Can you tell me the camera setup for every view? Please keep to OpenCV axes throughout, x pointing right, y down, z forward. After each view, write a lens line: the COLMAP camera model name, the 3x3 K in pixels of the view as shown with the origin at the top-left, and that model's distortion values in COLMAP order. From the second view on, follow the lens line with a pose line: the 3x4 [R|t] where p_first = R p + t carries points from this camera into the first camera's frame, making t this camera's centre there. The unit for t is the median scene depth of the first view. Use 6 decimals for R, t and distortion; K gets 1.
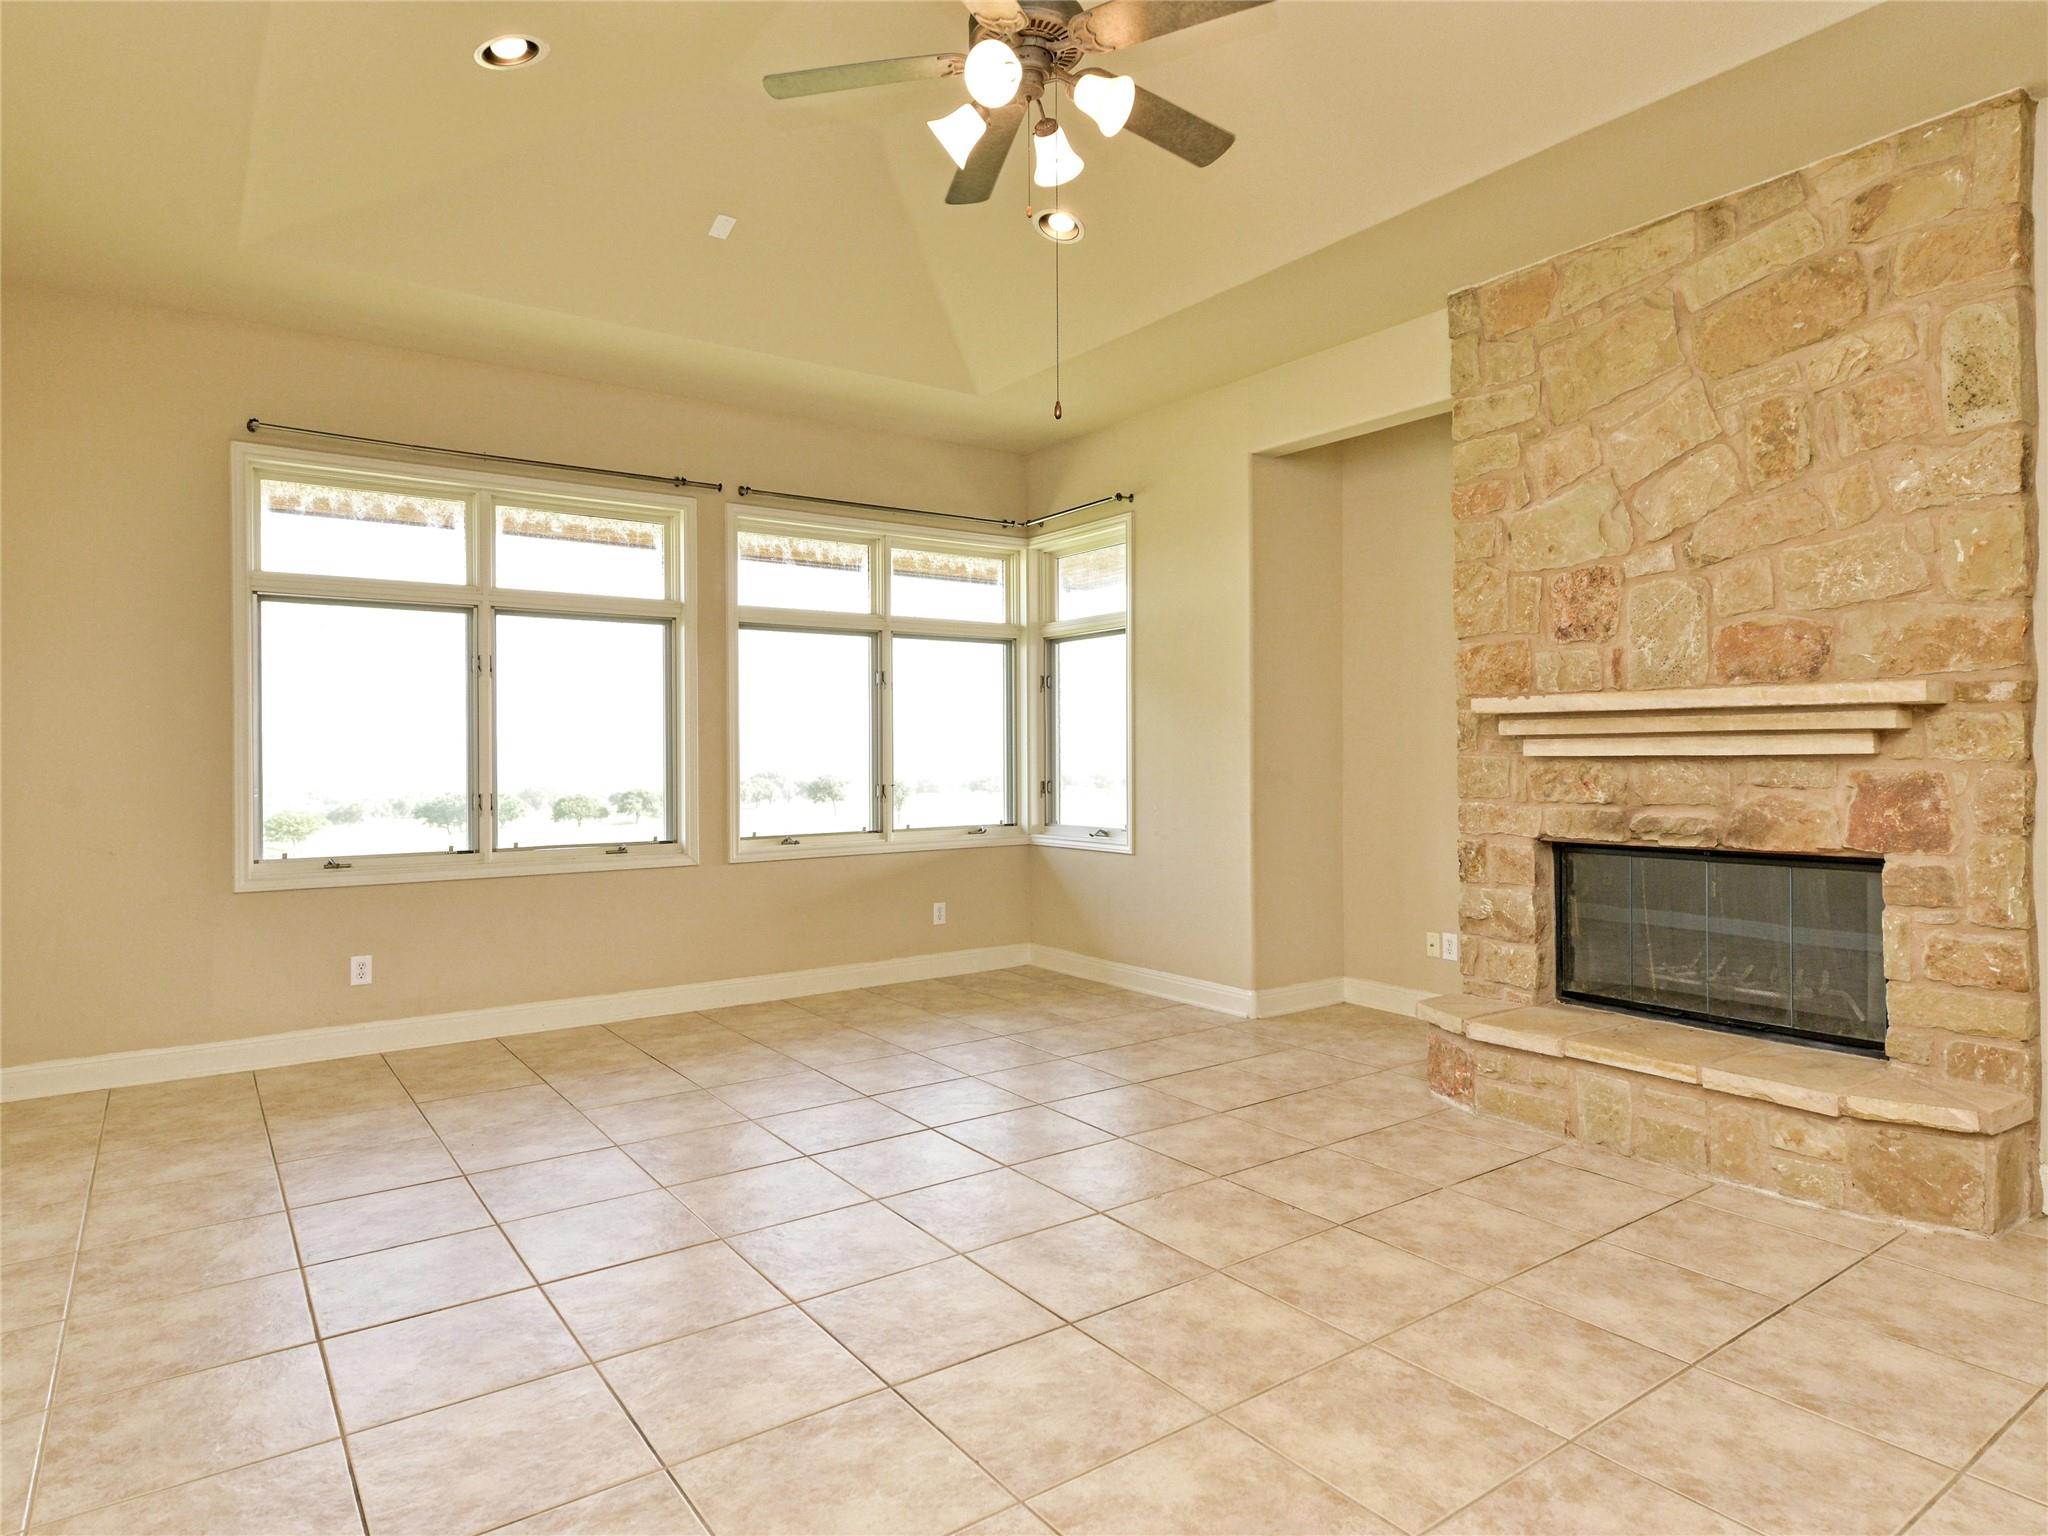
lens RADIAL K [[1194.3, 0, 1026.7], [0, 1194.3, 765.7], [0, 0, 1]] dist [0.004831, 0.000331]
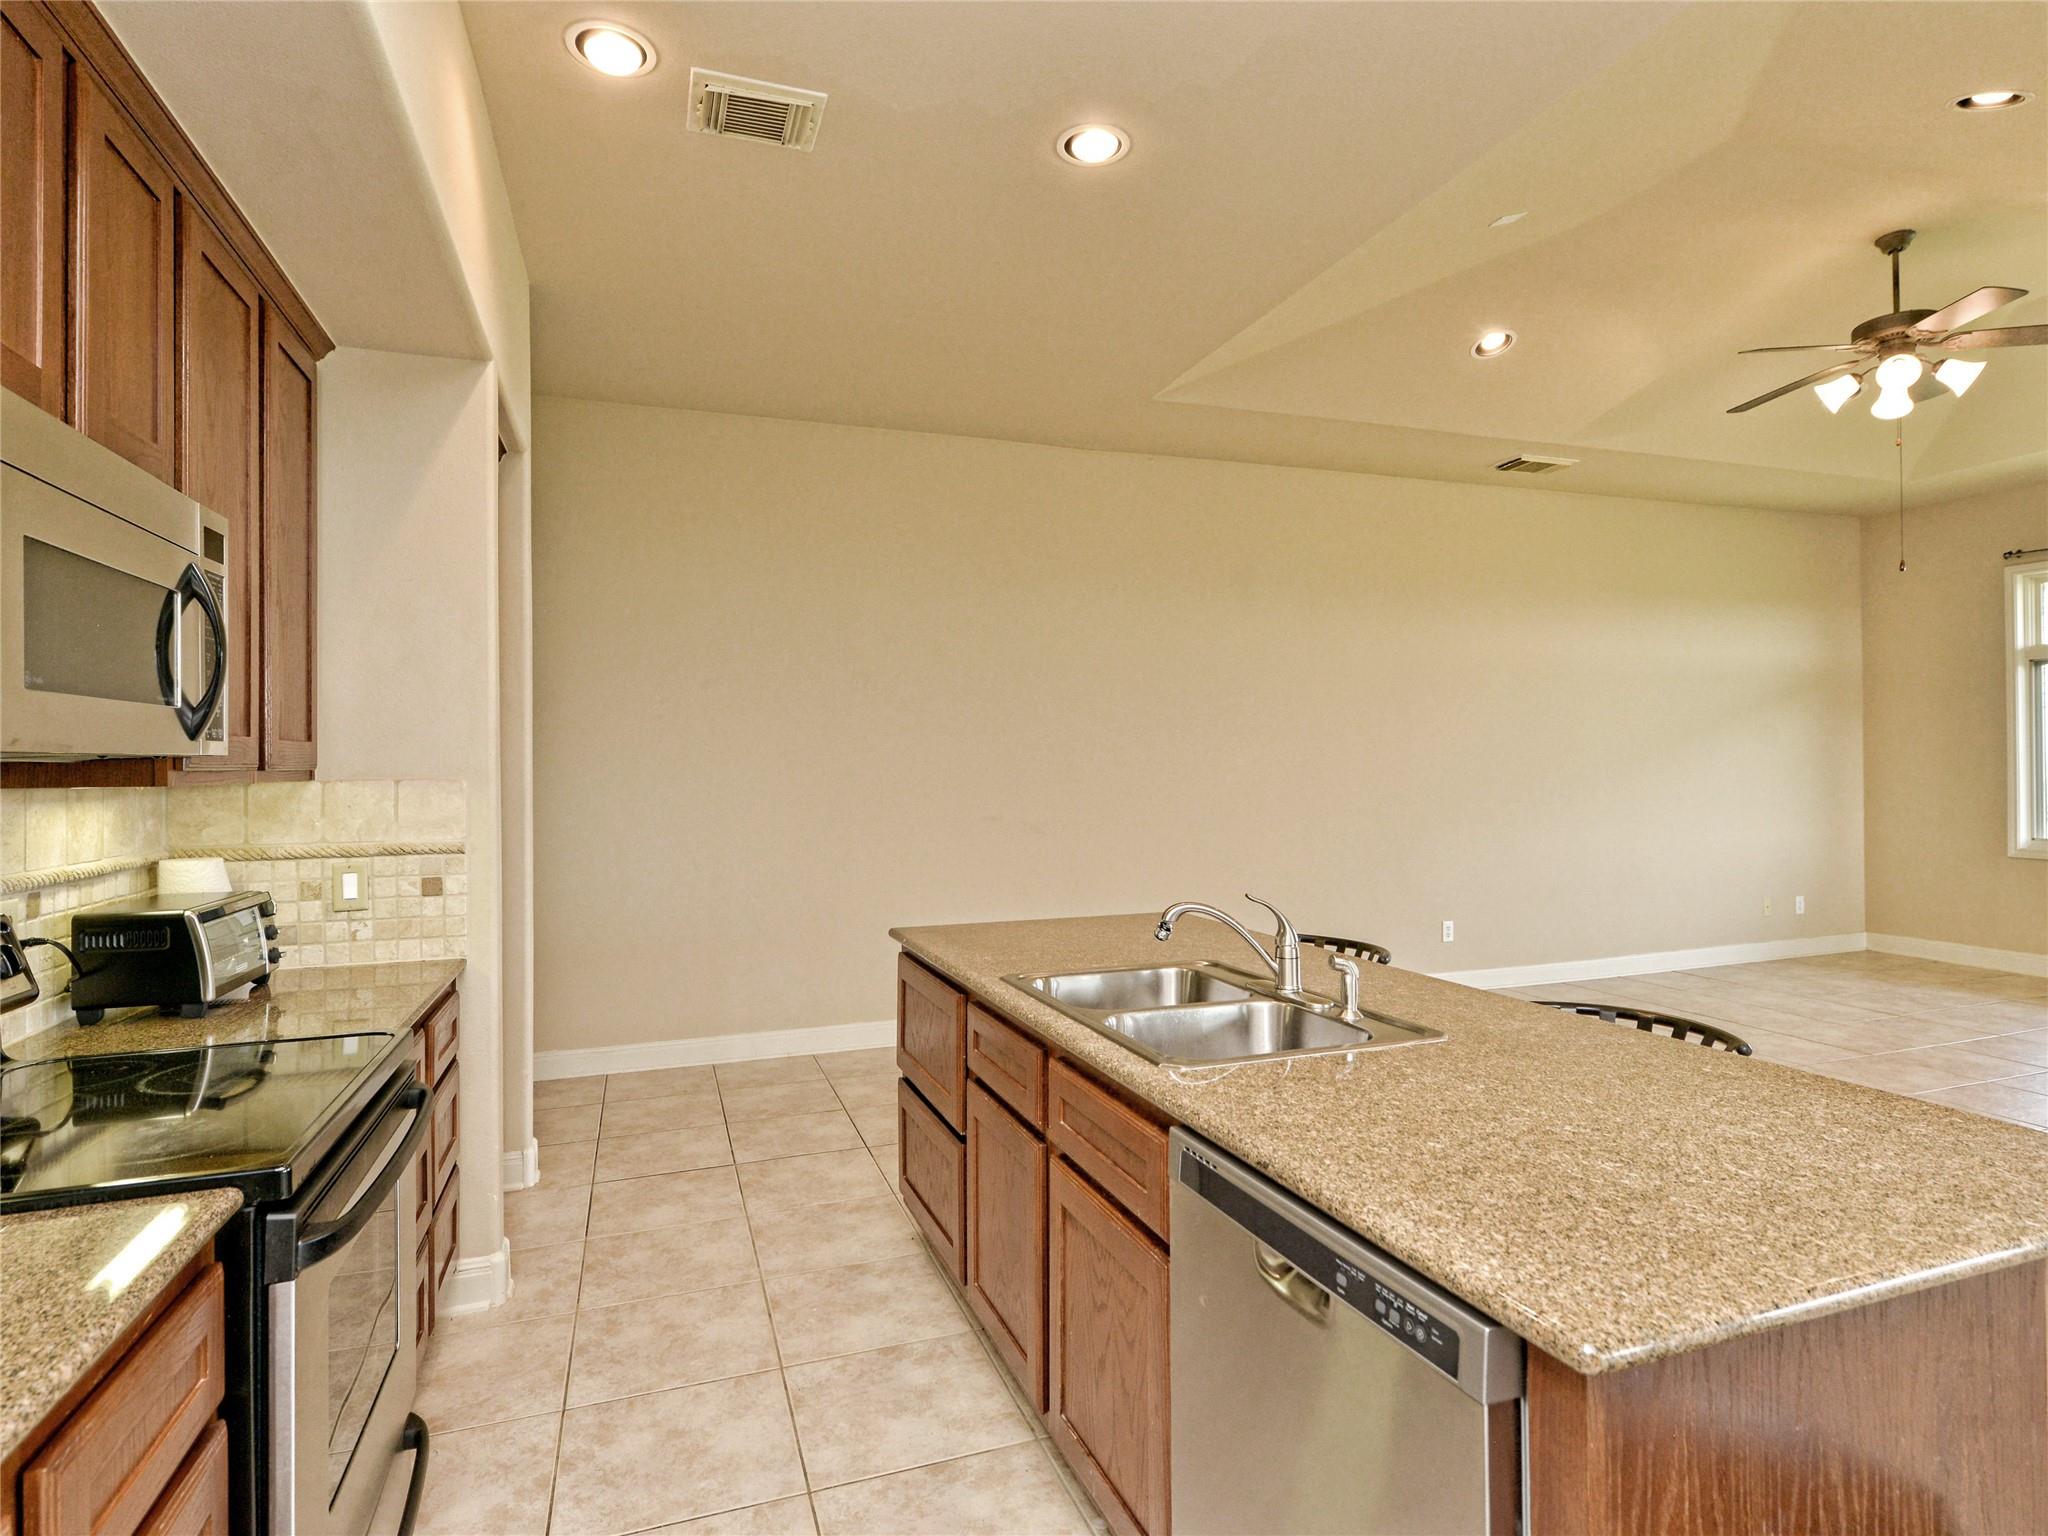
lens RADIAL K [[1104.4, 0, 1033.1], [0, 1104.4, 755.1], [0, 0, 1]] dist [-0.001504, -0.000731]
pose [[-0.271275, 0.003414, -0.962496, 0.934312], [0.000458, 0.999994, 0.003418, -0.027932], [0.962502, 0.000487, -0.271275, 0.147018]]
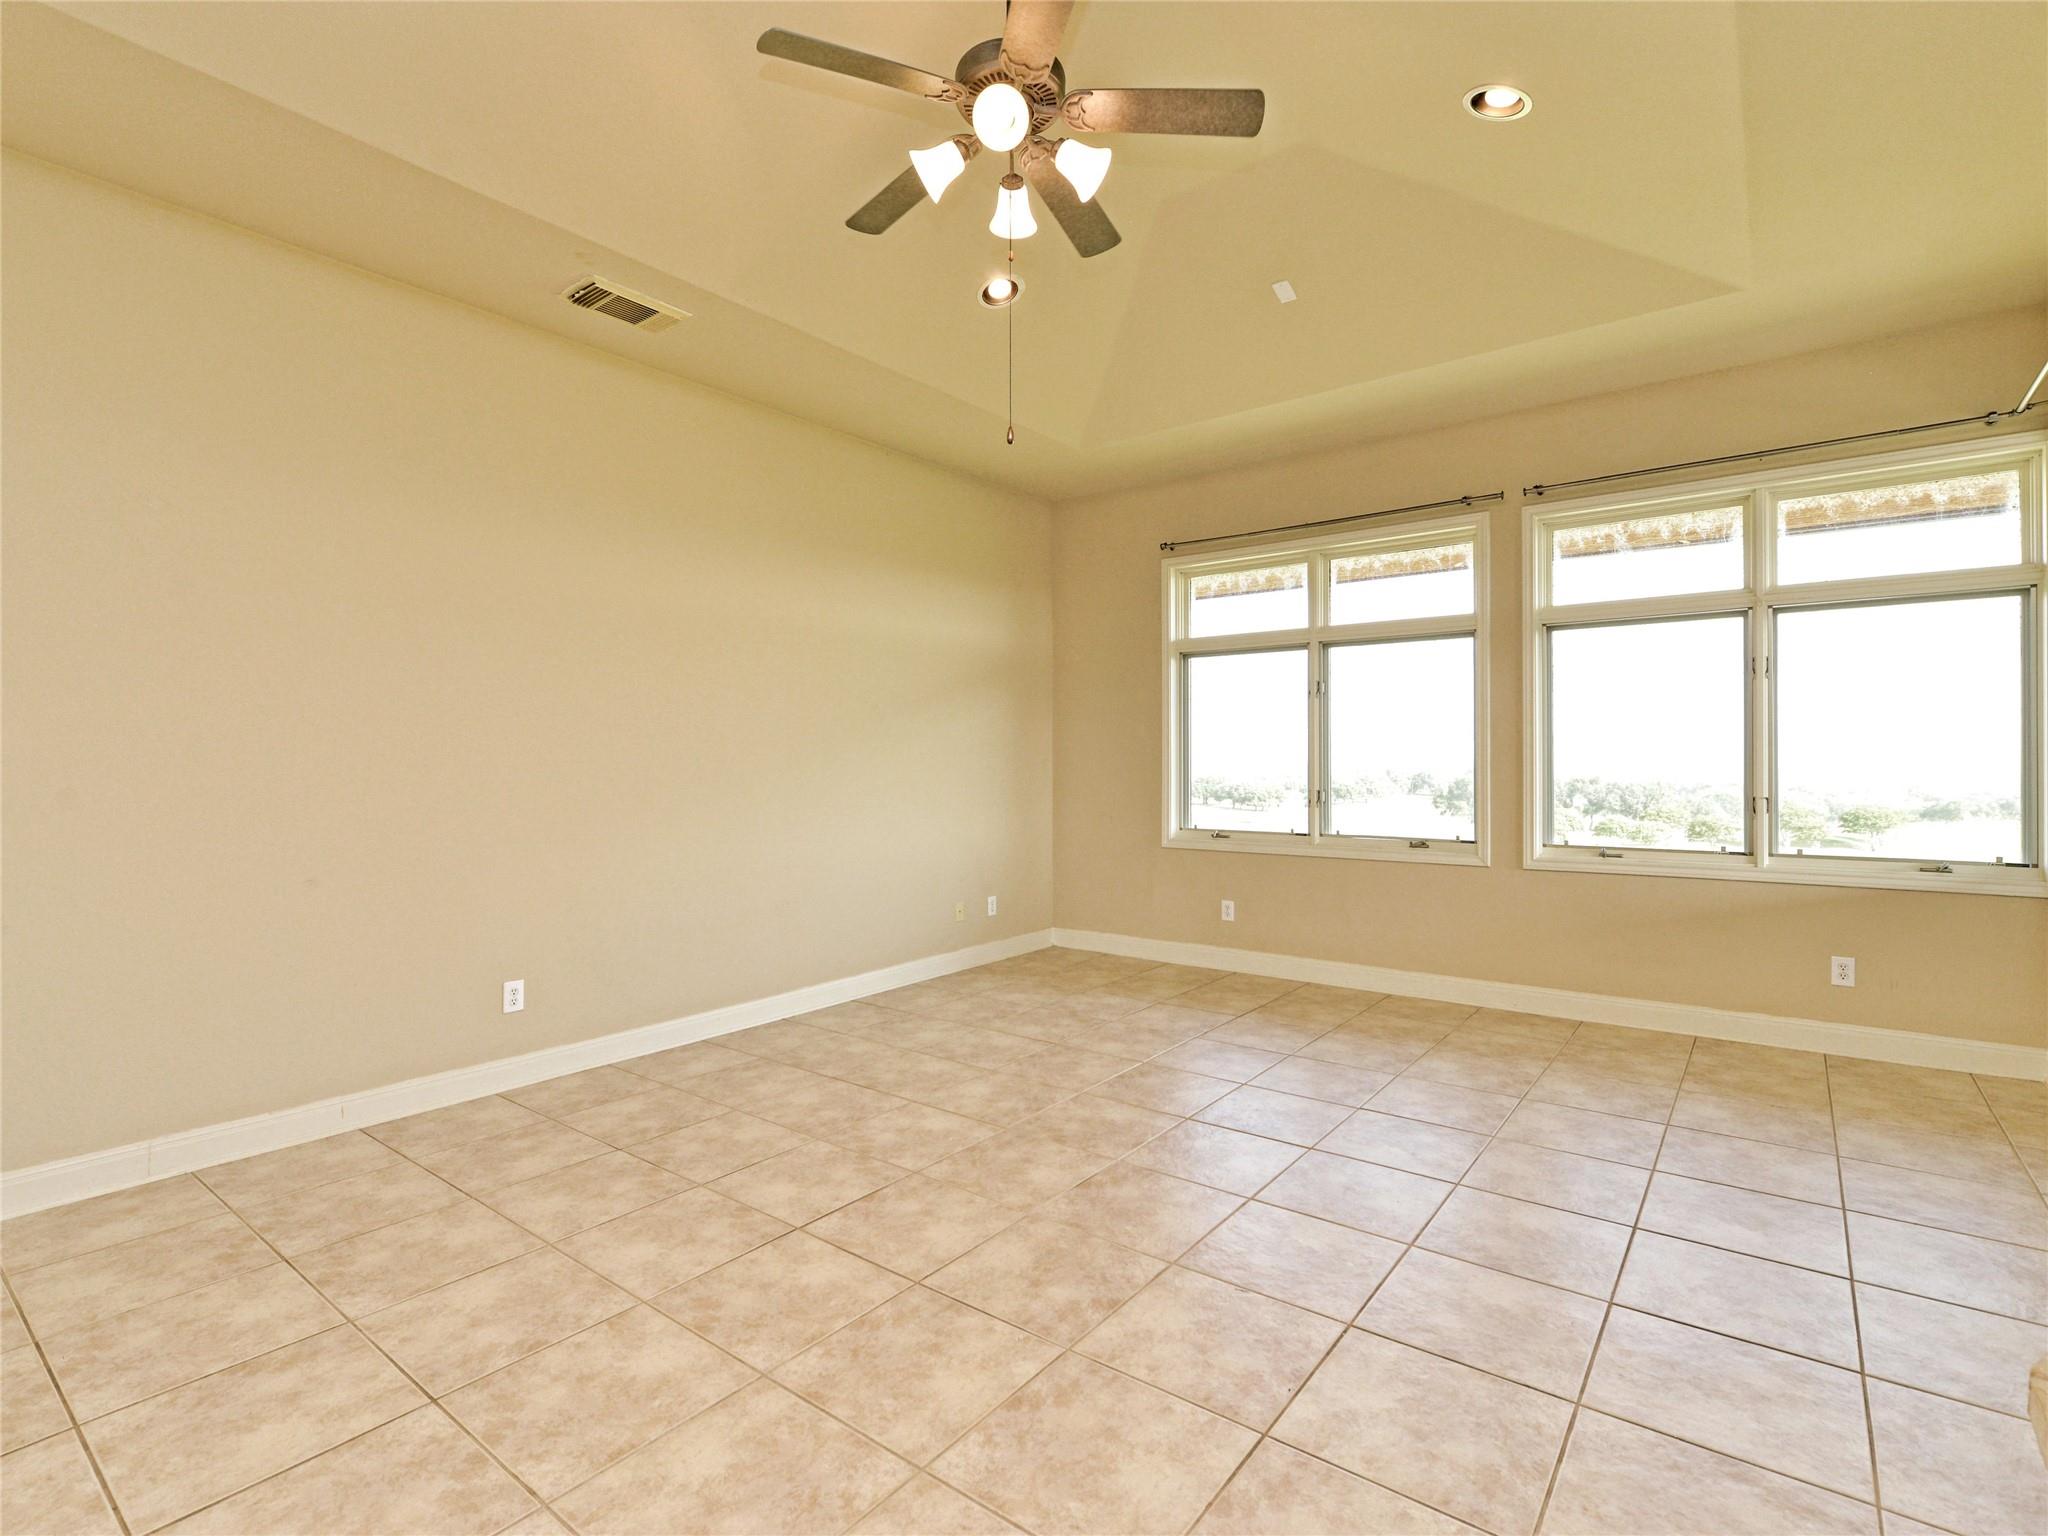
lens RADIAL K [[976.1, 0, 1033.5], [0, 976.1, 767.1], [0, 0, 1]] dist [0.000190, -0.001231]
pose [[0.291576, 0.010862, -0.956486, 0.449427], [-0.007132, 0.999932, 0.009181, -0.008427], [0.956521, 0.004144, 0.291634, 0.408473]]
